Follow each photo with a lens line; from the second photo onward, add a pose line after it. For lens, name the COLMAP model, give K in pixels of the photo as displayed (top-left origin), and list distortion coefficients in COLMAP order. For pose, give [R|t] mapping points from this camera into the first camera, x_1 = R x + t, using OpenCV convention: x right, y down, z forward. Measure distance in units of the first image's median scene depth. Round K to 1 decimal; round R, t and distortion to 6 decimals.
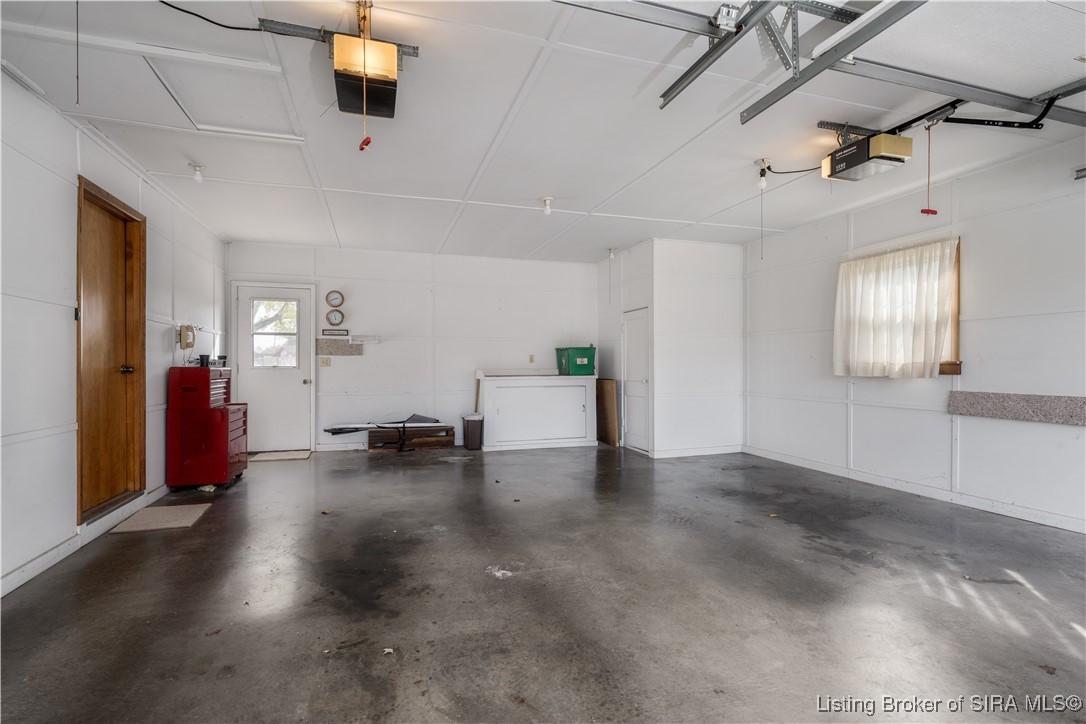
lens RADIAL K [[525.8, 0, 540.4], [0, 525.8, 368.3], [0, 0, 1]] dist [0.005908, 0.000746]
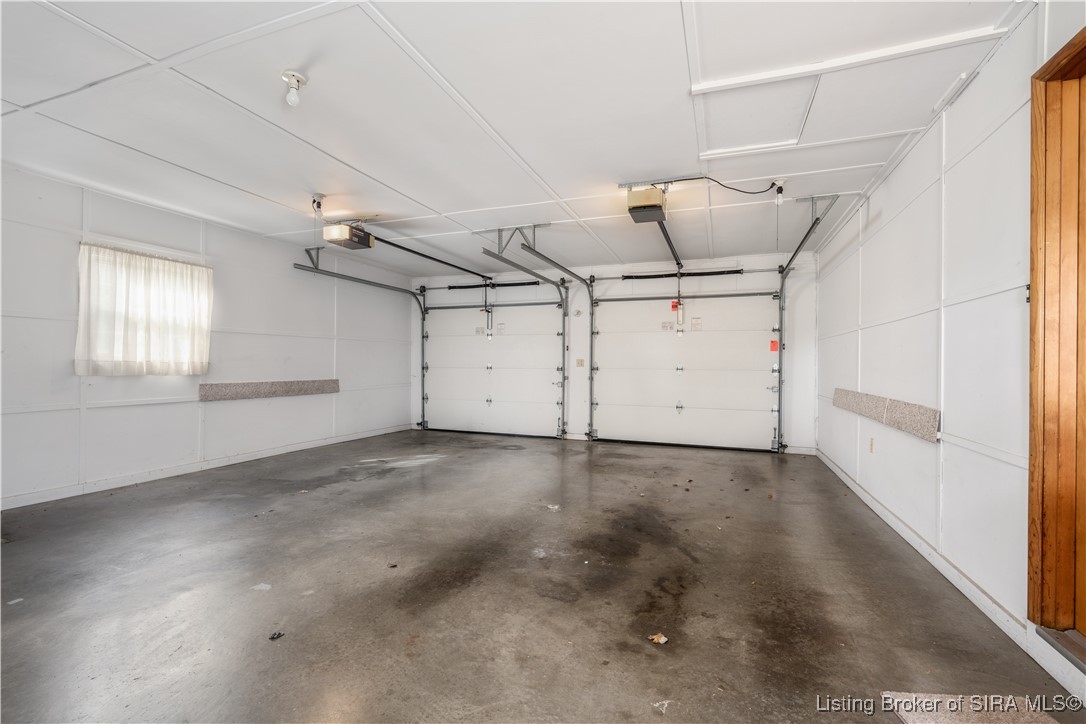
lens RADIAL K [[462.4, 0, 541.4], [0, 462.4, 362.7], [0, 0, 1]] dist [-0.006736, 0.000303]
pose [[-0.782453, -0.000356, 0.622710, -0.708004], [-0.000690, 1.000000, -0.000294, -0.011073], [-0.622710, -0.000660, -0.782453, 1.689679]]
